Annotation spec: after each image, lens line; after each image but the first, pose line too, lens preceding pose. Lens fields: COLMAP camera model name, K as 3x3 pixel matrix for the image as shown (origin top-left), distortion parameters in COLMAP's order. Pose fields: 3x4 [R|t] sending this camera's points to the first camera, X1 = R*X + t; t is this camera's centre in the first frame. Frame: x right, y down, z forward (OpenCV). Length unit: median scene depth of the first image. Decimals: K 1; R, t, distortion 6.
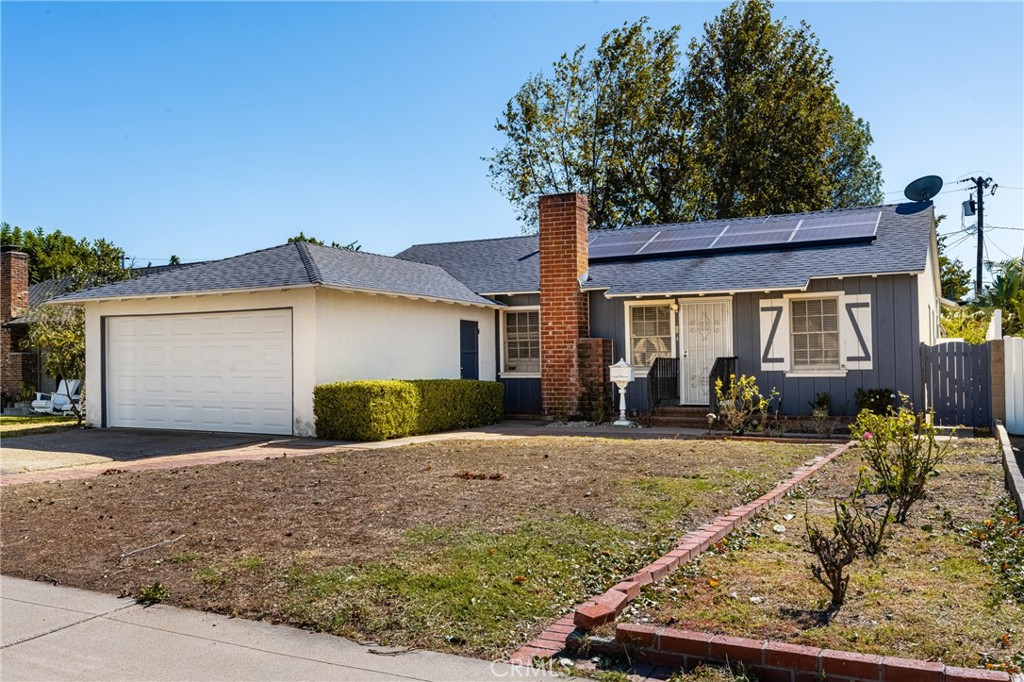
lens RADIAL K [[830.5, 0, 509.2], [0, 830.5, 340.9], [0, 0, 1]] dist [-0.003610, -0.005923]
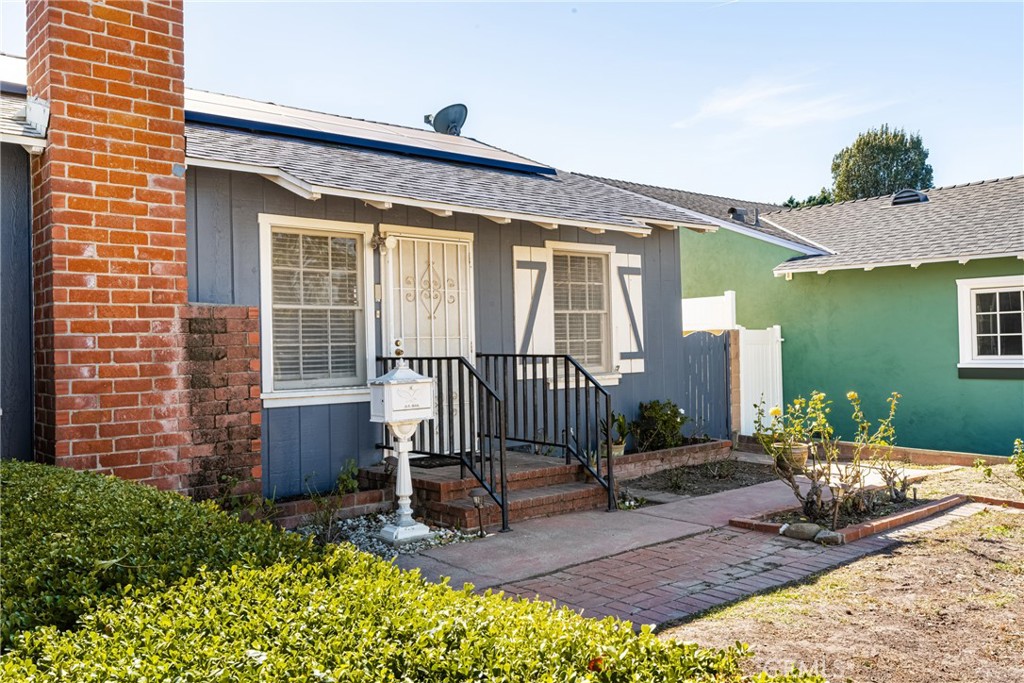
lens RADIAL K [[830.5, 0, 475.5], [0, 830.5, 338.0], [0, 0, 1]] dist [-0.003610, -0.005923]
pose [[0.393789, 0.010785, 0.919138, -0.182287], [-0.014181, 0.999883, -0.005656, 0.011756], [-0.919092, -0.010807, 0.393896, 0.756423]]
